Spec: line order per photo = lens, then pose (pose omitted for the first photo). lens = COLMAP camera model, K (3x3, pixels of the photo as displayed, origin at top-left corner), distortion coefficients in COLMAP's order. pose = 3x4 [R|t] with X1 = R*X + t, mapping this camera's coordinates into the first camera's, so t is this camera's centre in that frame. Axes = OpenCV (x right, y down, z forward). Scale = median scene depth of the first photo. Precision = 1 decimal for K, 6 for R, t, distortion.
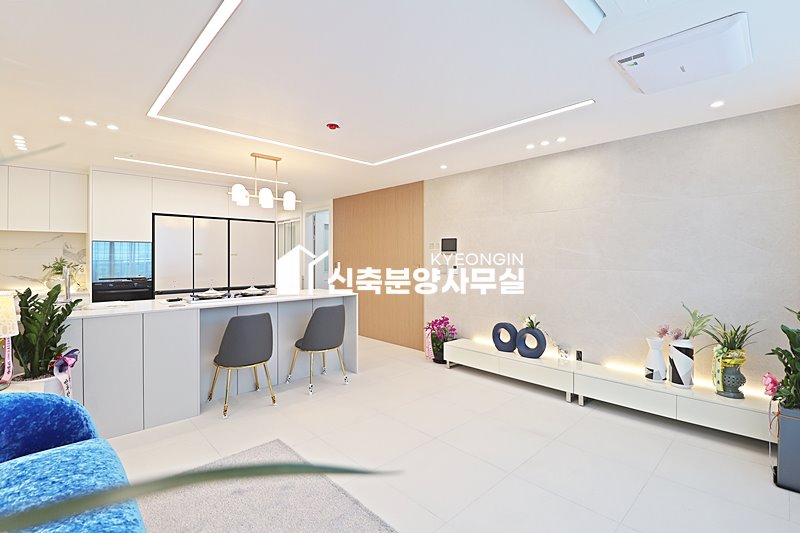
lens RADIAL K [[370.5, 0, 400.6], [0, 370.5, 258.5], [0, 0, 1]] dist [-0.001472, -0.011086]
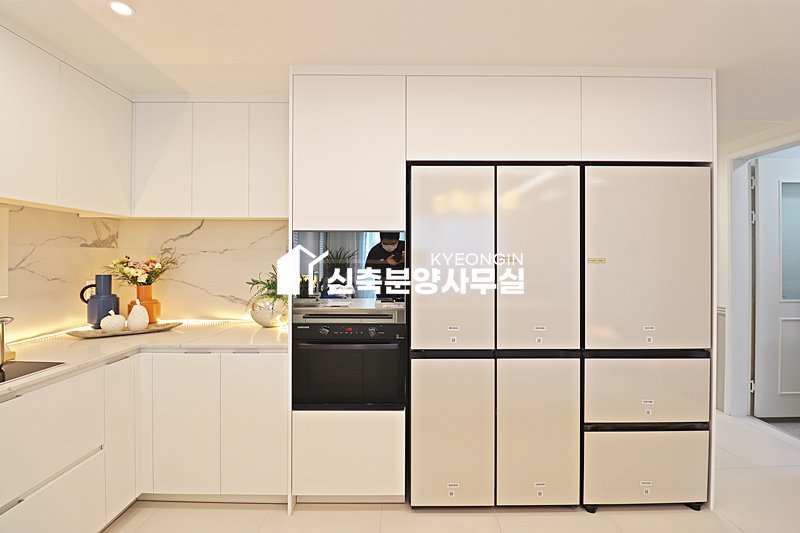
lens RADIAL K [[370.5, 0, 401.0], [0, 370.5, 259.8], [0, 0, 1]] dist [-0.001472, -0.011086]
pose [[0.733025, 0.008603, -0.680148, -0.391216], [-0.005215, 0.999962, 0.007027, -0.015068], [0.680182, -0.001604, 0.733041, 0.688063]]
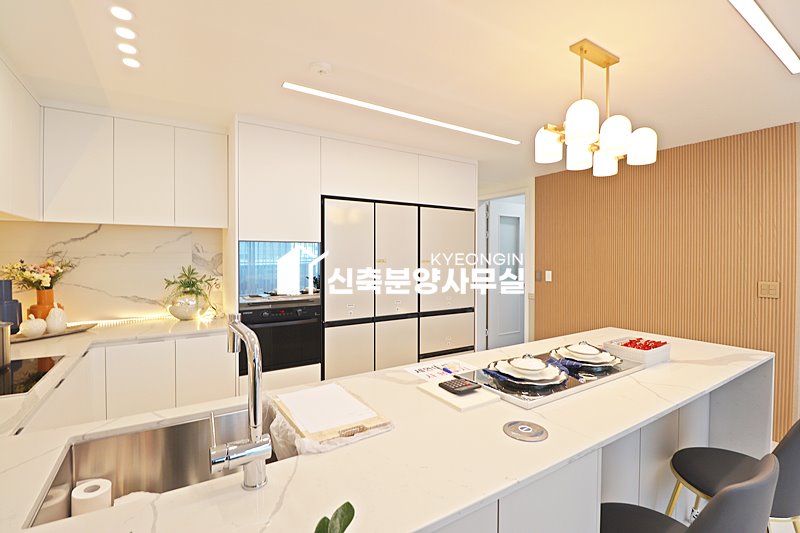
lens RADIAL K [[370.5, 0, 405.9], [0, 370.5, 267.0], [0, 0, 1]] dist [-0.001472, -0.011086]
pose [[0.984625, 0.009120, -0.174441, -0.423735], [-0.004177, 0.999580, 0.028684, -0.021765], [0.174629, -0.027514, 0.984250, 0.413419]]
